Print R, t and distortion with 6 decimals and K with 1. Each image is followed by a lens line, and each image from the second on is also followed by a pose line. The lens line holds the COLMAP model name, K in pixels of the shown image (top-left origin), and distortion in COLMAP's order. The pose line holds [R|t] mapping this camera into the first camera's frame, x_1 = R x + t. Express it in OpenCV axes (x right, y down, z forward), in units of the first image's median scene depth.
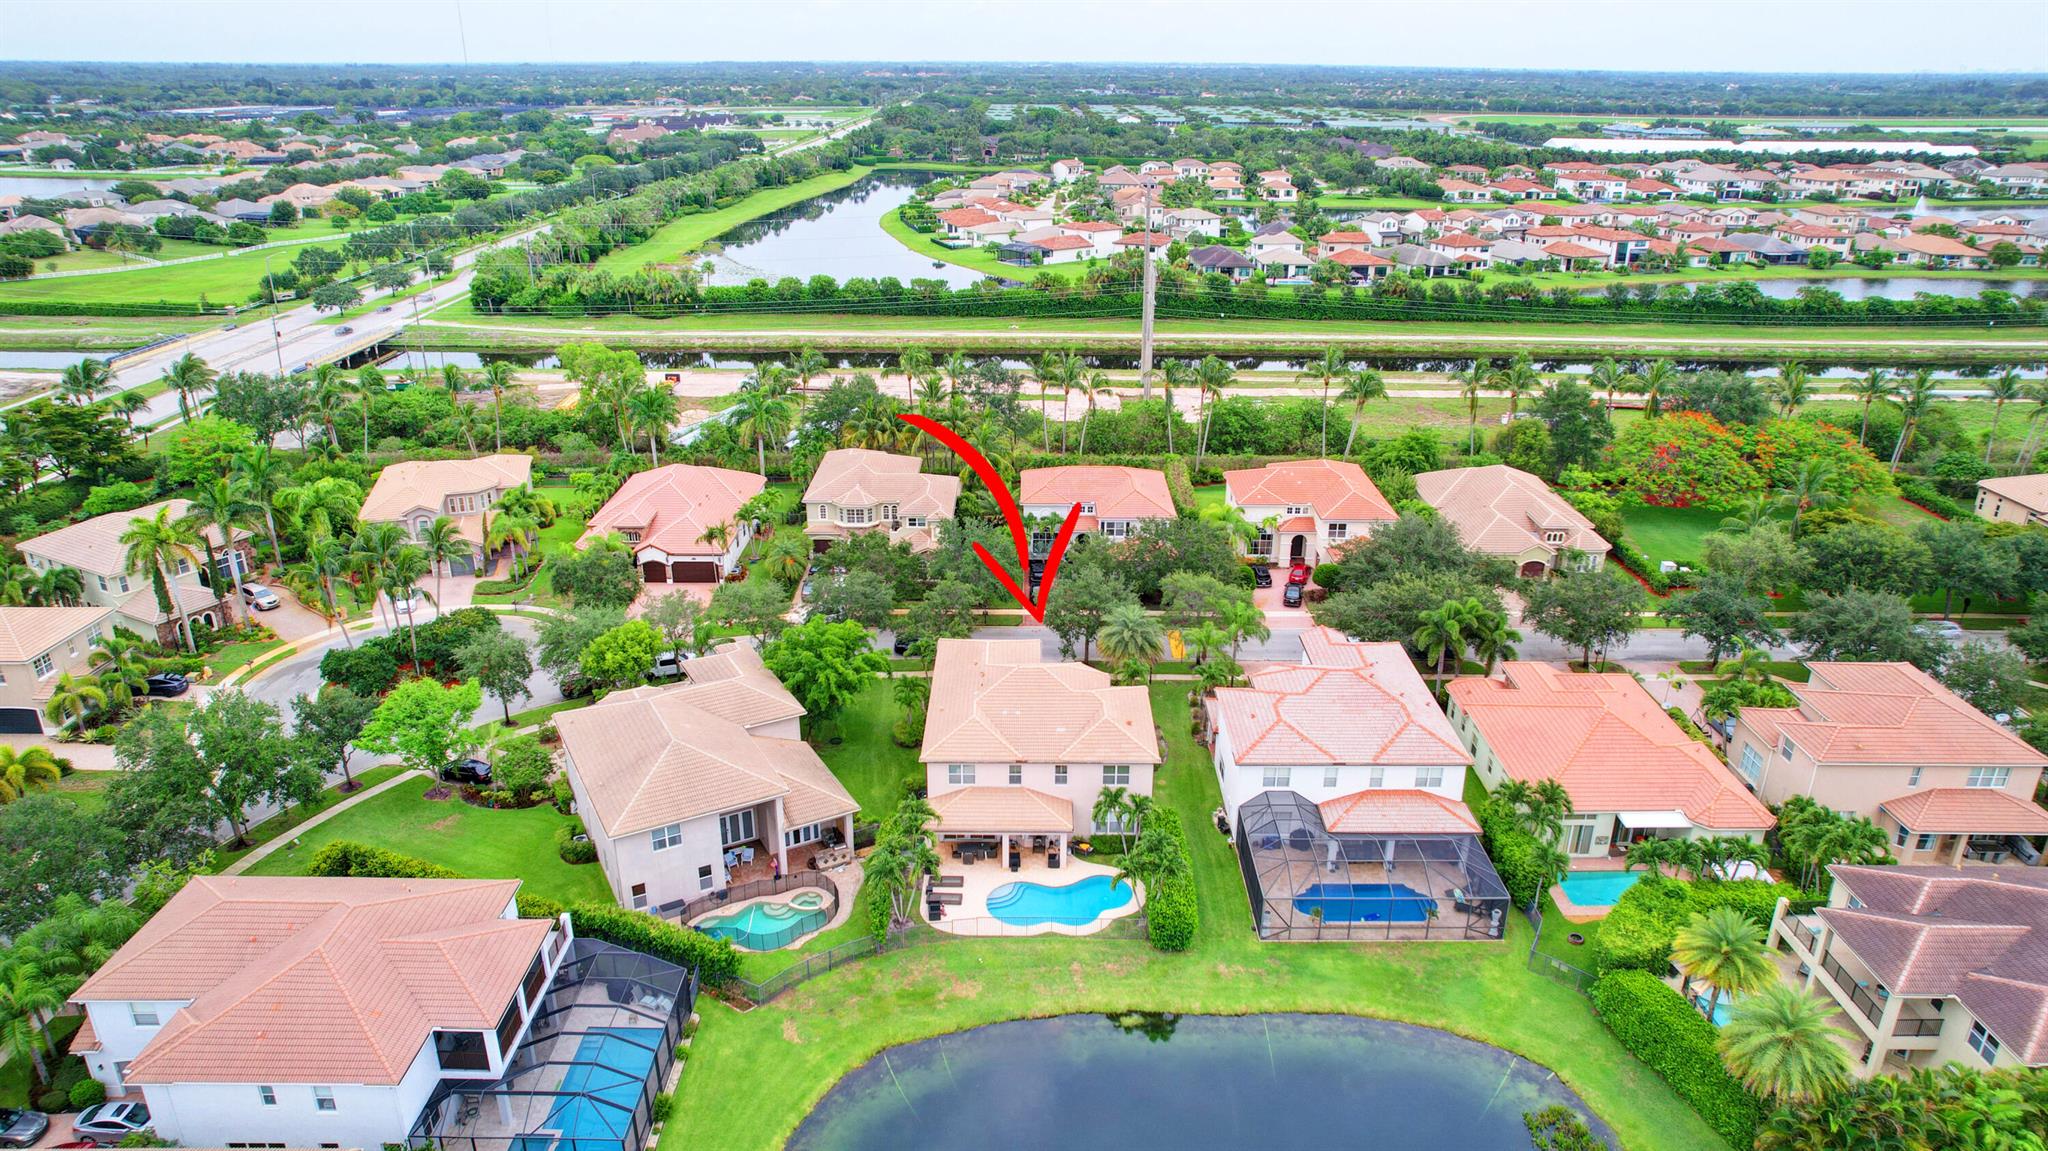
lens RADIAL K [[1297.9, 0, 1024.0], [0, 1297.9, 575.5], [0, 0, 1]] dist [-0.060781, 0.050019]
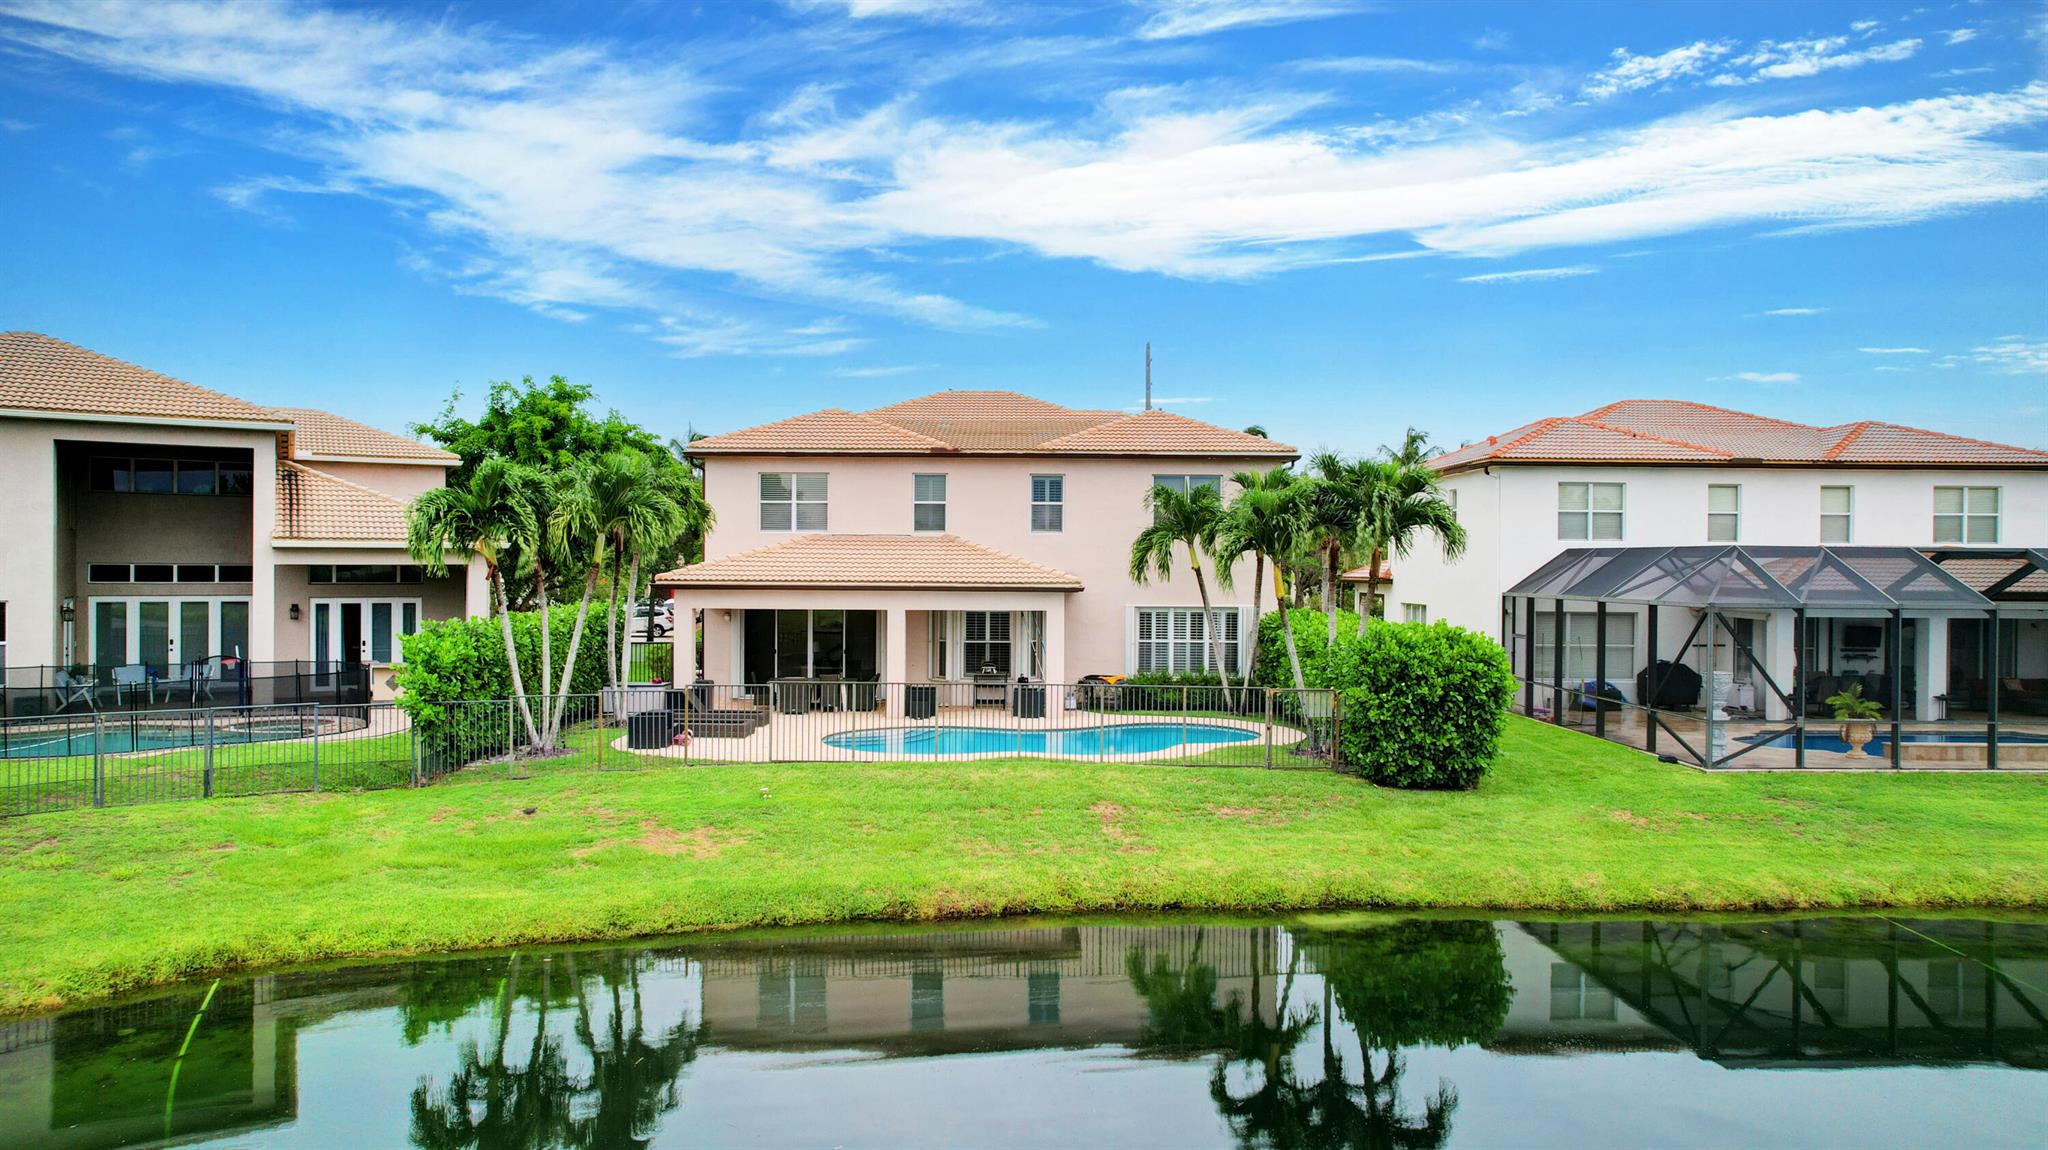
lens RADIAL K [[1297.9, 0, 1024.0], [0, 1297.9, 575.0], [0, 0, 1]] dist [-0.060781, 0.050019]
pose [[0.999915, 0.004074, 0.012383, 0.017375], [0.000700, 0.931763, -0.363065, 0.325257], [-0.013017, 0.363043, 0.931681, 0.659162]]
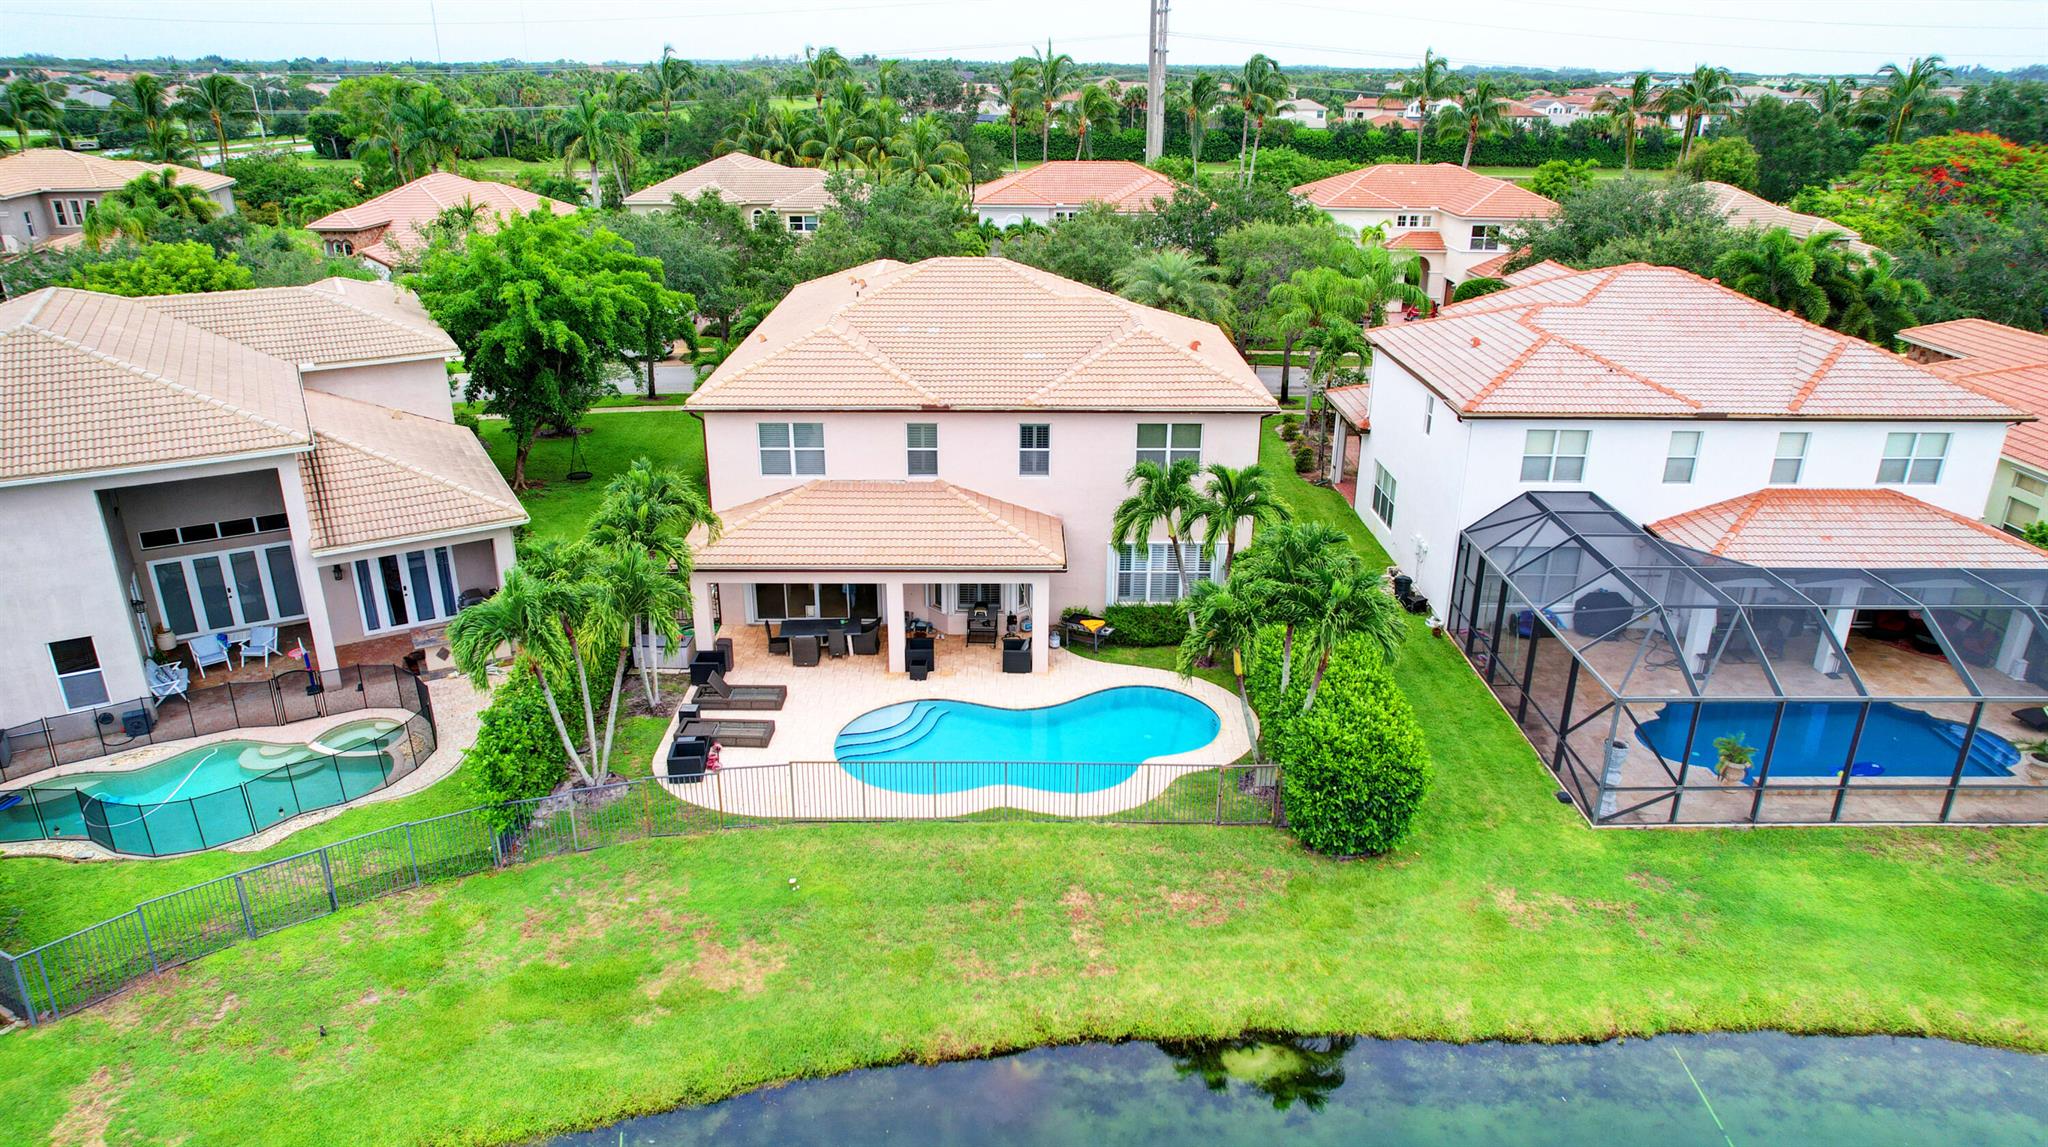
lens RADIAL K [[1297.9, 0, 1024.0], [0, 1297.9, 573.5], [0, 0, 1]] dist [-0.060781, 0.050019]
pose [[0.999912, -0.003218, 0.012906, 0.020480], [0.003316, 0.999966, -0.007589, 0.201363], [-0.012881, 0.007631, 0.999888, 0.605511]]
